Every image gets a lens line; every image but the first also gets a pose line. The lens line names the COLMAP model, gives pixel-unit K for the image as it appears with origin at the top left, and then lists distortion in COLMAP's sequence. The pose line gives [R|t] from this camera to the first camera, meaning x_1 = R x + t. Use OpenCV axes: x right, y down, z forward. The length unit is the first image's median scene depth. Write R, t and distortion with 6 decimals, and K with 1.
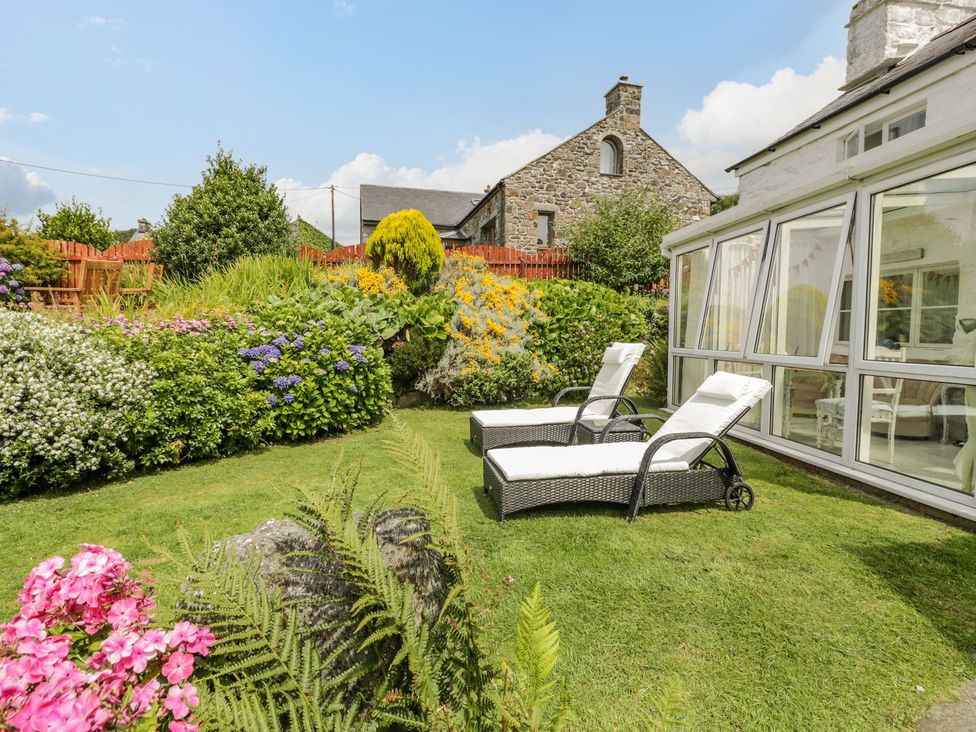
lens RADIAL K [[517.6, 0, 486.2], [0, 517.6, 357.1], [0, 0, 1]] dist [-0.011779, -0.007216]
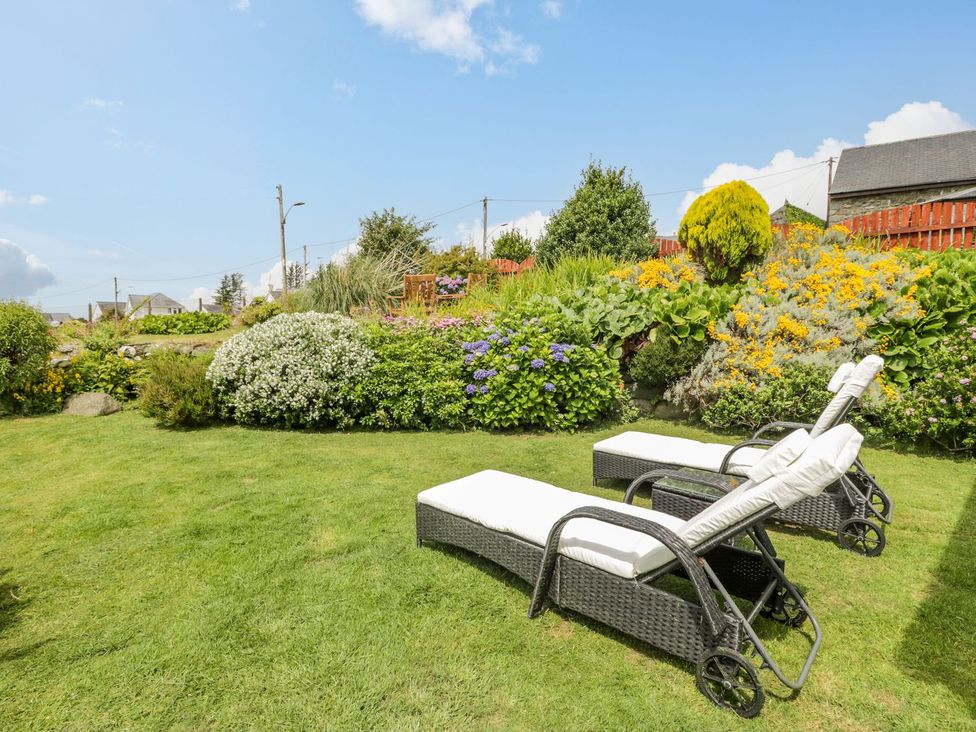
lens RADIAL K [[517.6, 0, 491.9], [0, 517.6, 367.2], [0, 0, 1]] dist [-0.011779, -0.007216]
pose [[0.578631, 0.071568, -0.812443, 0.386406], [-0.051395, 0.997362, 0.051254, -0.018726], [0.813969, 0.012099, 0.580783, 0.278250]]
